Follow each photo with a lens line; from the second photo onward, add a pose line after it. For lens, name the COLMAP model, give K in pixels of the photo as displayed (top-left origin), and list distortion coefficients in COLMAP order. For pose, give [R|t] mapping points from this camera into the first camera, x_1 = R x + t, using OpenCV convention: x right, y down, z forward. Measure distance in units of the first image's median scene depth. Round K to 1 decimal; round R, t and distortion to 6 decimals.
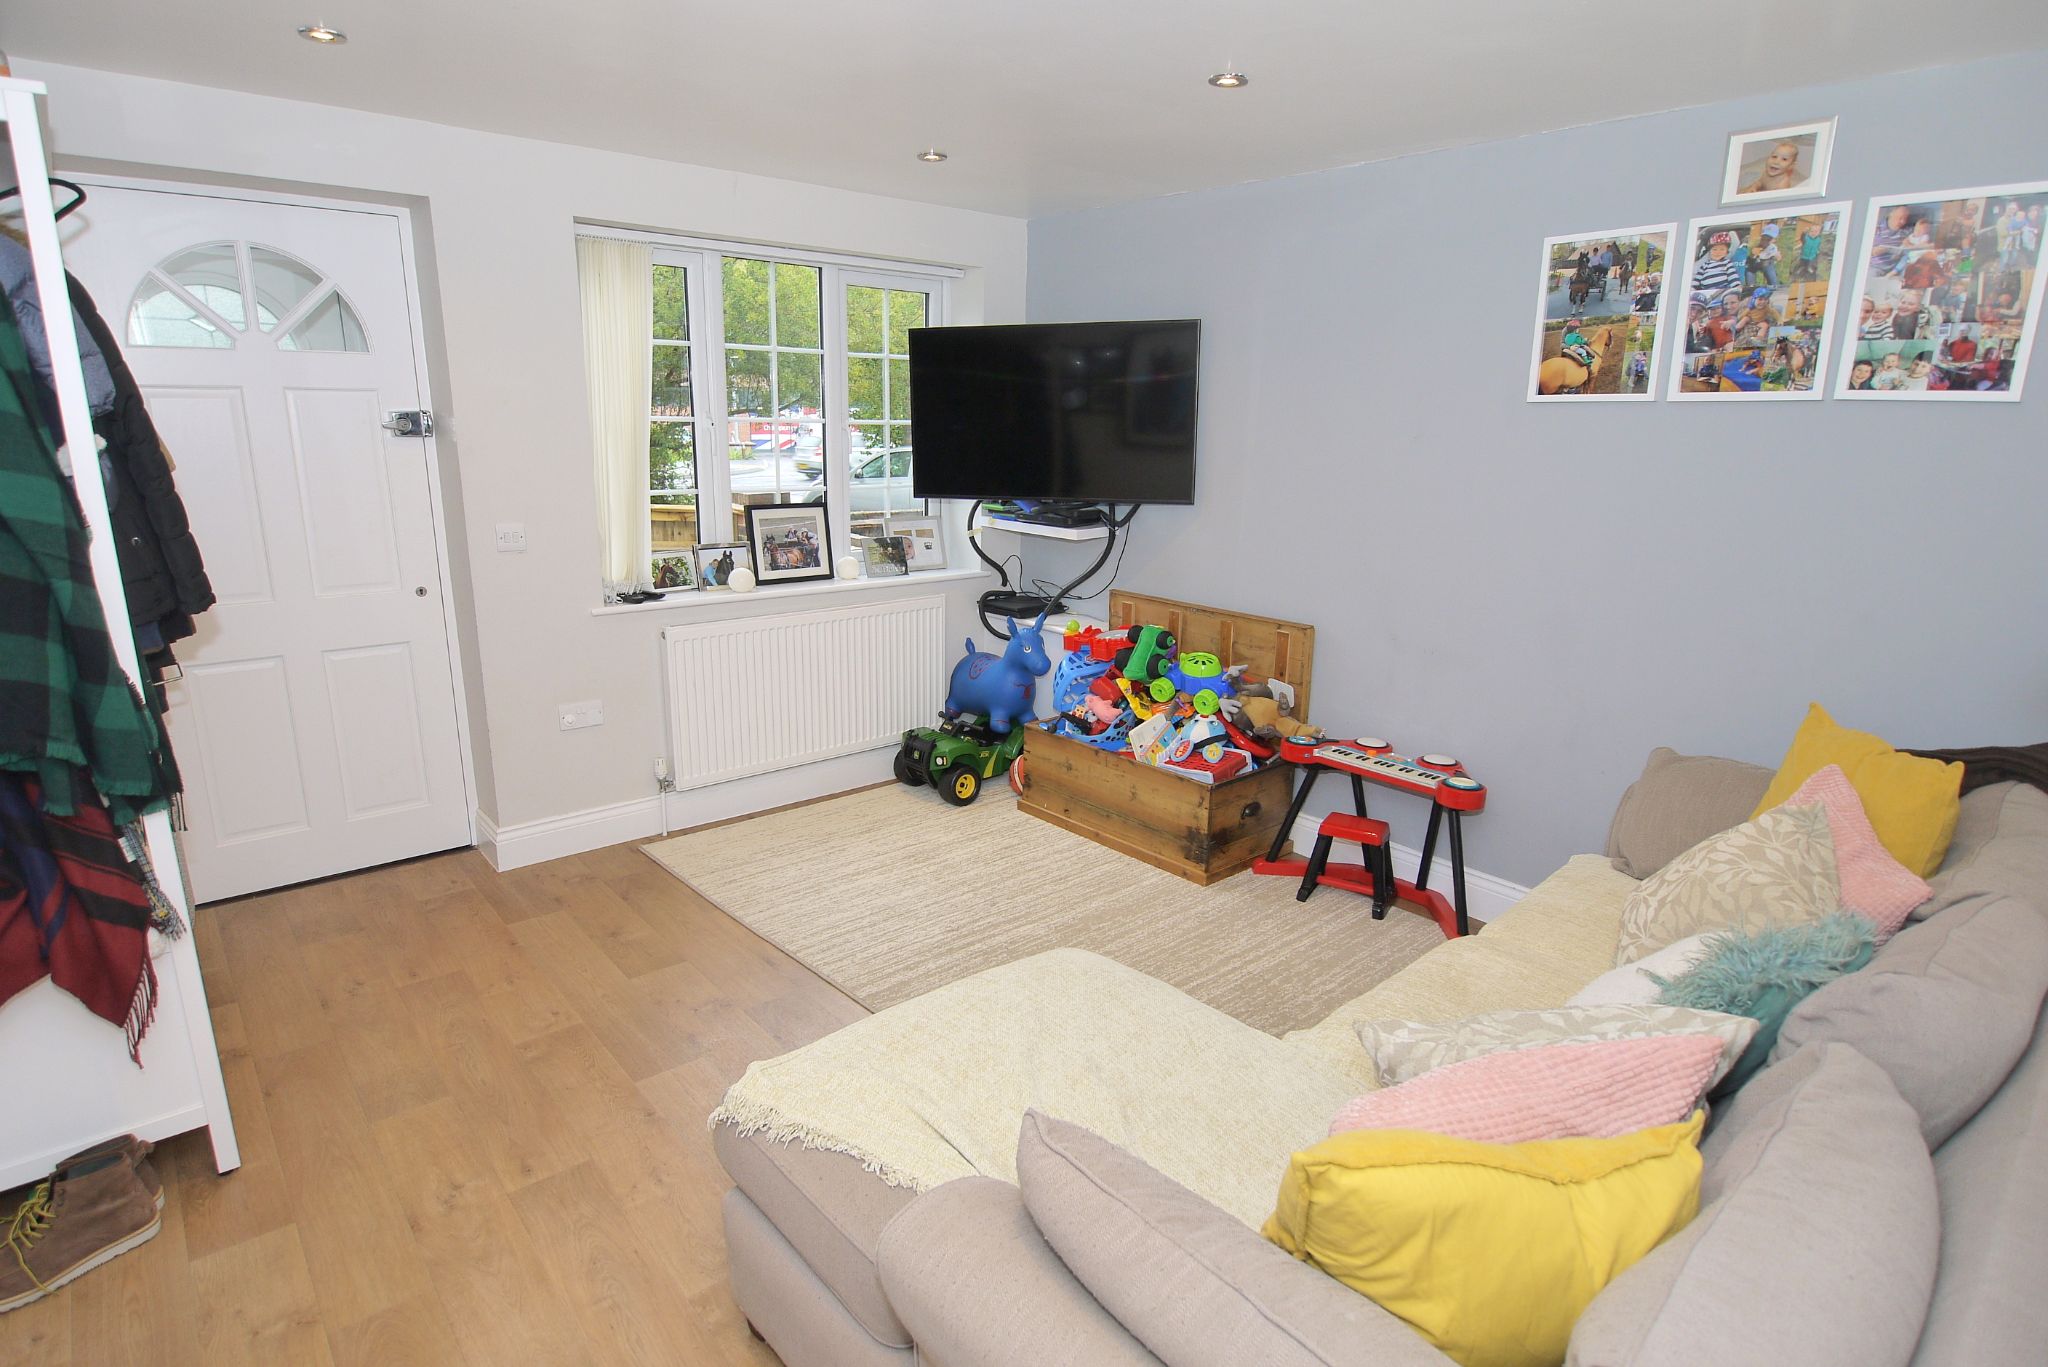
lens RADIAL K [[1079.6, 0, 1005.5], [0, 1079.6, 694.0], [0, 0, 1]] dist [-0.018023, -0.002908]
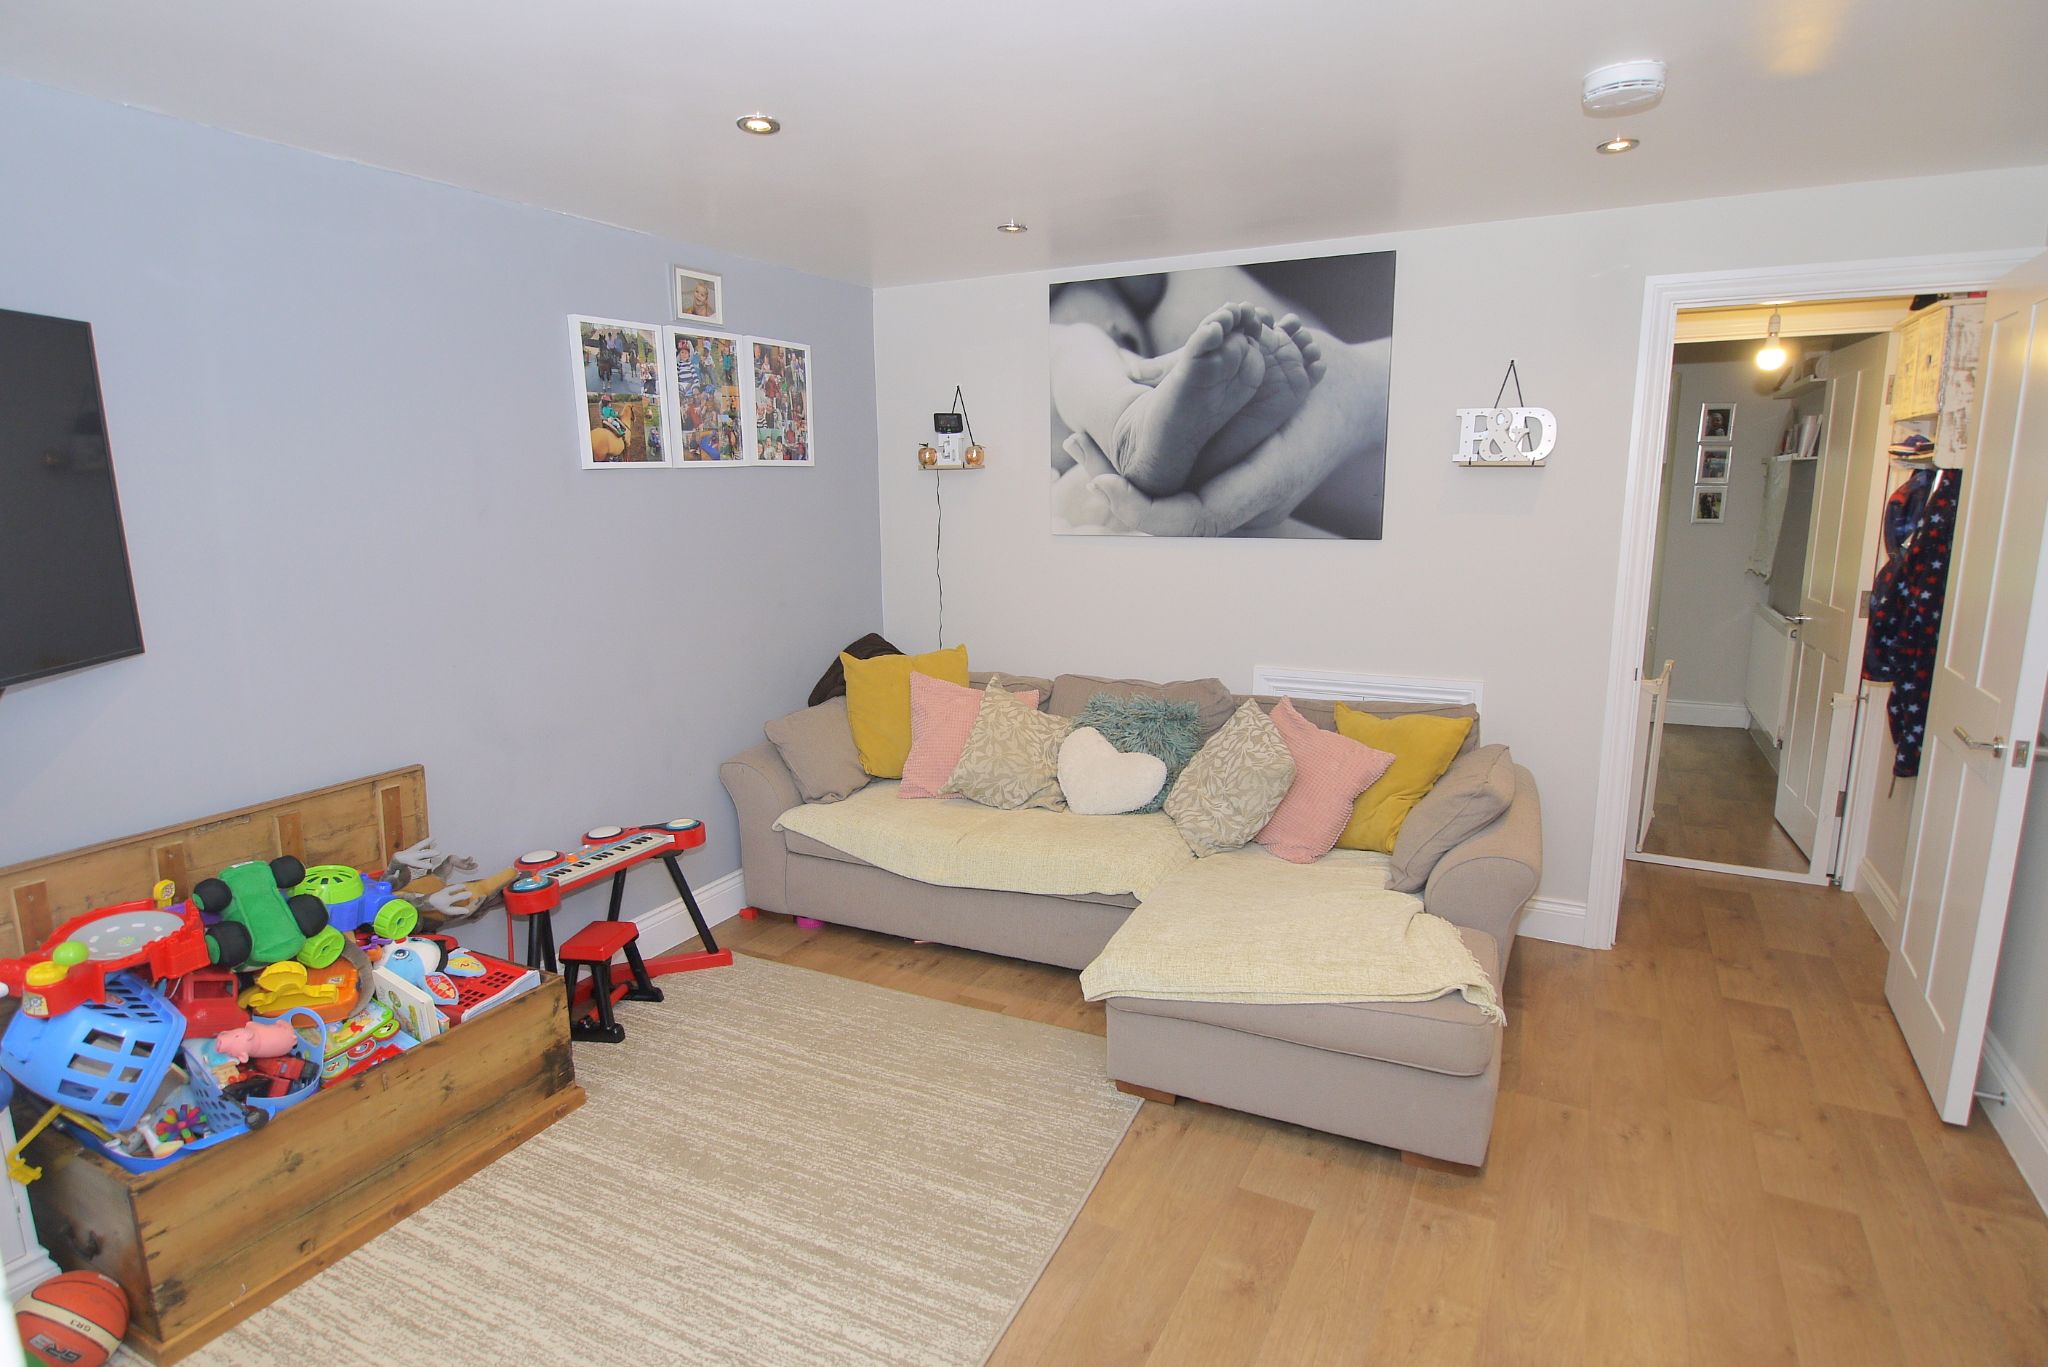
lens RADIAL K [[1079.6, 0, 1005.5], [0, 1079.6, 694.0], [0, 0, 1]] dist [-0.018023, -0.002908]
pose [[-0.373521, -0.194441, 0.907014, -0.714102], [0.235889, 0.925732, 0.295596, -0.309546], [-0.897128, 0.324366, -0.299914, 1.116054]]
